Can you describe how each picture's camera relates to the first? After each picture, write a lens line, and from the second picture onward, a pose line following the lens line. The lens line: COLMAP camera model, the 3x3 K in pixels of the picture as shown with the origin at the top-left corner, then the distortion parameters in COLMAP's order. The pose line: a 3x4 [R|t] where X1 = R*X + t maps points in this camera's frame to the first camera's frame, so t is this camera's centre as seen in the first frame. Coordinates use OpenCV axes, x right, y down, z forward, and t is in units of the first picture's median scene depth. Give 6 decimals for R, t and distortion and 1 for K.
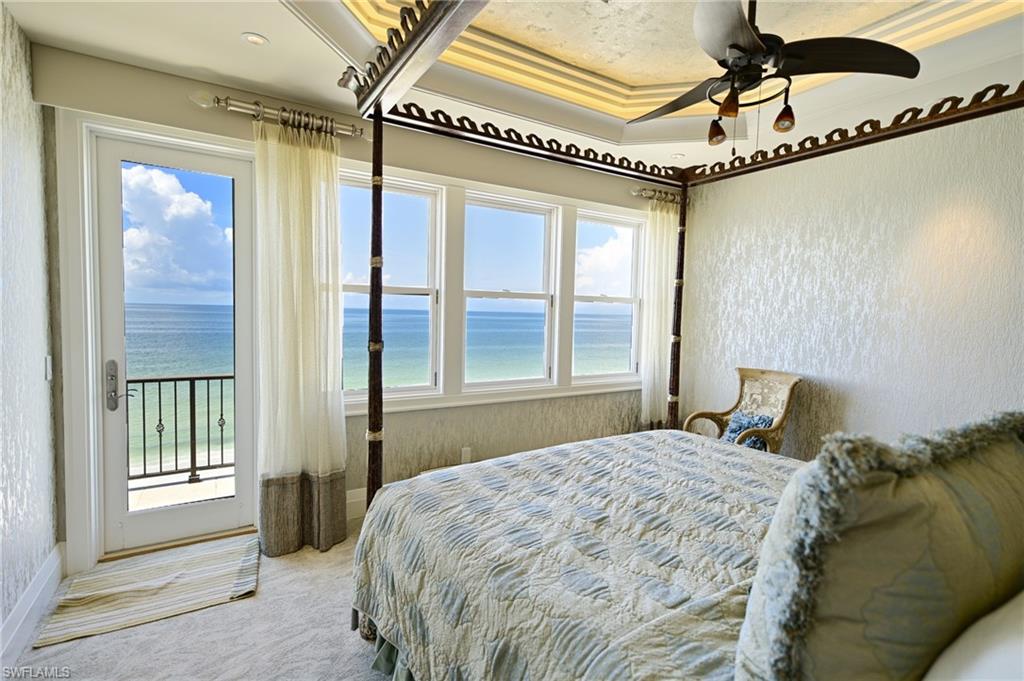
lens RADIAL K [[484.8, 0, 512.0], [0, 484.8, 340.5], [0, 0, 1]] dist [-0.025274, 0.000096]
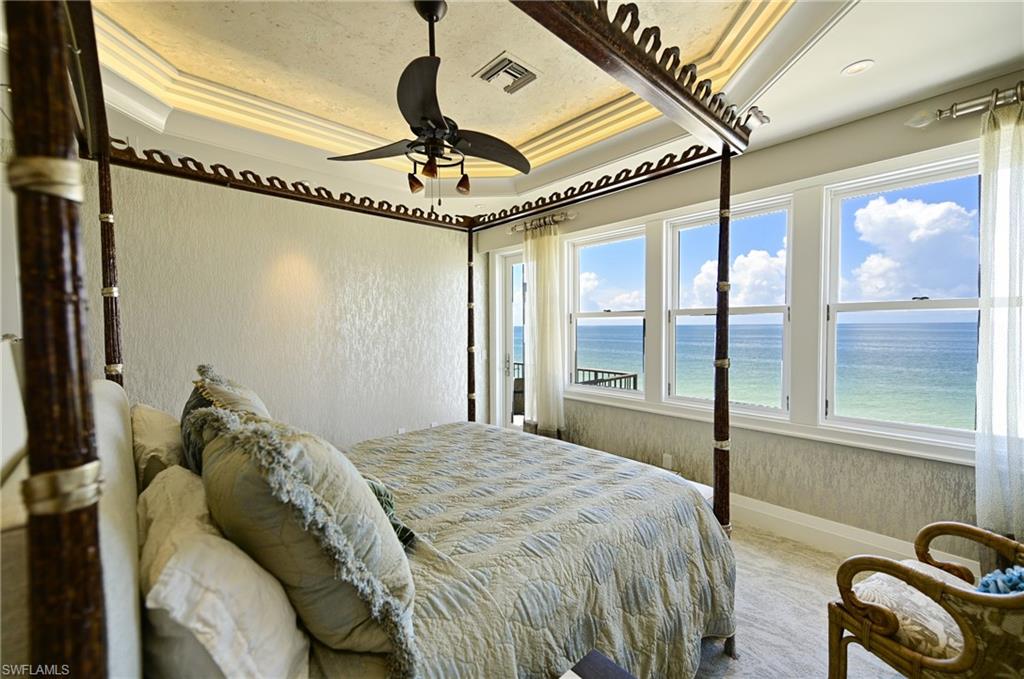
lens RADIAL K [[411.4, 0, 512.0], [0, 411.4, 339.5], [0, 0, 1]] dist [0.000361, 0.000039]
pose [[0.175449, 0.004343, -0.984479, 0.572712], [-0.050734, 0.998701, -0.004636, -0.012015], [0.983180, 0.050759, 0.175442, 0.367801]]
